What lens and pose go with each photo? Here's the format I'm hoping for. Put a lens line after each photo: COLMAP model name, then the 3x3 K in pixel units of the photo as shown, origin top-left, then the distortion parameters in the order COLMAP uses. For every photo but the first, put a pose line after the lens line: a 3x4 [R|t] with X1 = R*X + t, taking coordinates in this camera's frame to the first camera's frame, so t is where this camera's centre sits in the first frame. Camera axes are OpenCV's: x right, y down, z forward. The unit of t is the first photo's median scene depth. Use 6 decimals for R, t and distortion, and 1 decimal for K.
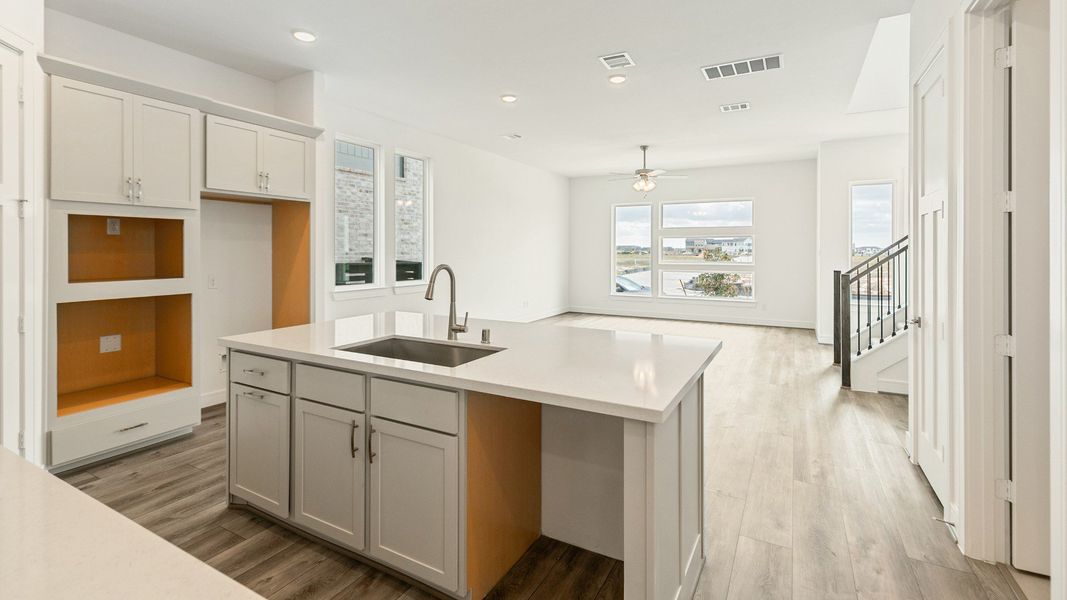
lens RADIAL K [[484.6, 0, 526.5], [0, 484.6, 247.4], [0, 0, 1]] dist [-0.000868, 0.000957]
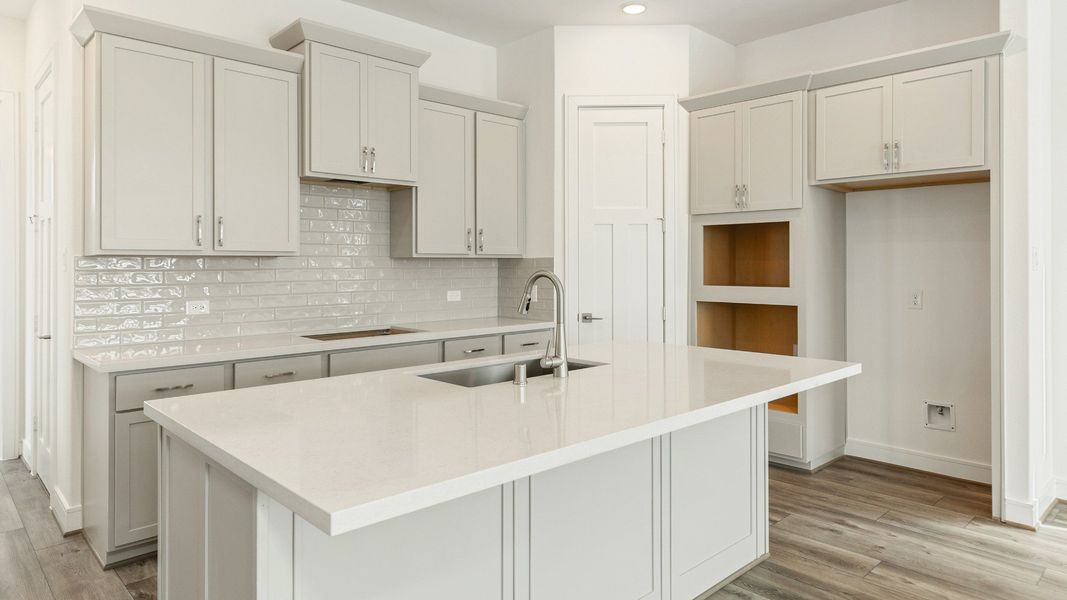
lens RADIAL K [[637.5, 0, 524.0], [0, 637.5, 260.5], [0, 0, 1]] dist [0.011668, -0.001213]
pose [[-0.295791, -0.001647, -0.955251, 0.250125], [0.005277, 0.999980, -0.003359, 0.006835], [0.955238, -0.006035, -0.295776, 0.403523]]
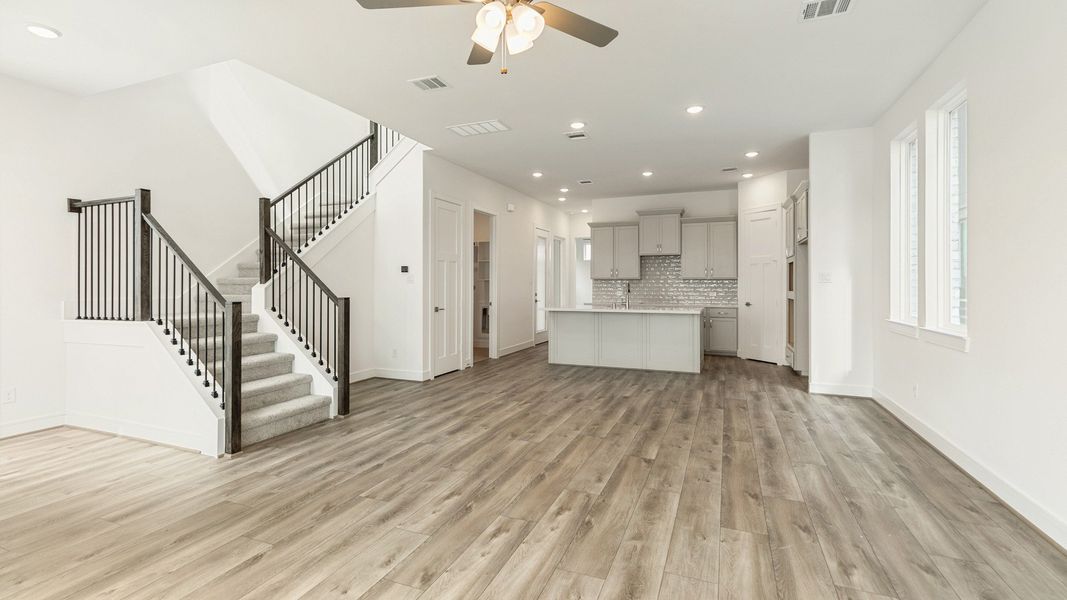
lens RADIAL K [[484.6, 0, 523.4], [0, 484.6, 281.9], [0, 0, 1]] dist [-0.000868, 0.000957]
pose [[-0.994543, -0.002855, -0.104287, 0.260862], [-0.001915, 0.999957, -0.009118, 0.019320], [0.104308, -0.008868, -0.994505, 1.295552]]
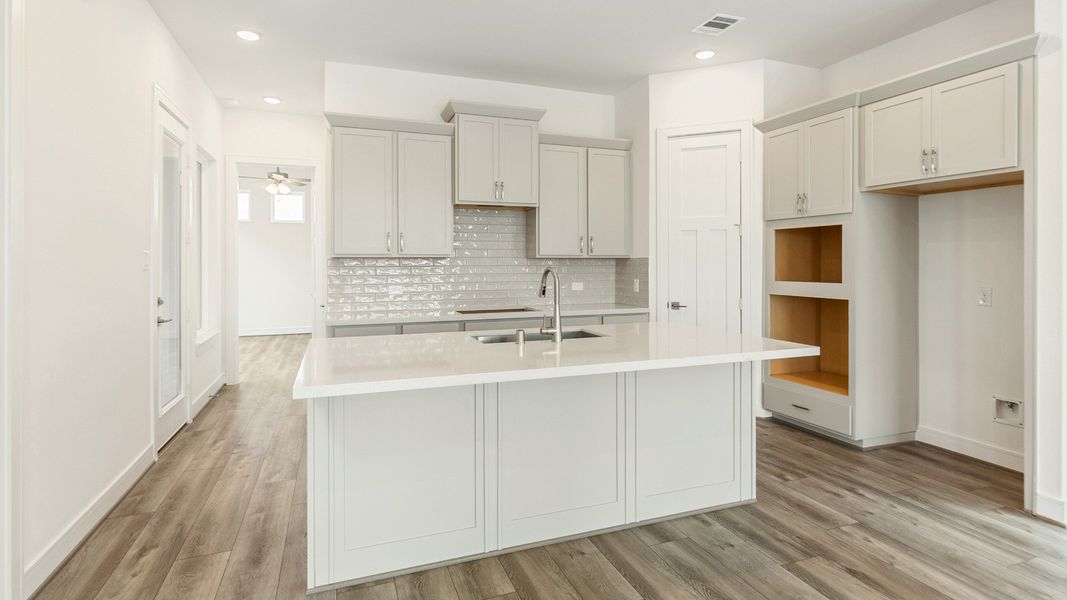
lens RADIAL K [[520.9, 0, 532.4], [0, 520.9, 262.7], [0, 0, 1]] dist [0.002754, 0.000098]
pose [[-0.637941, 0.004009, -0.770075, 0.237304], [0.006077, 0.999982, 0.000172, 0.007440], [0.770061, -0.004570, -0.637954, 0.545517]]
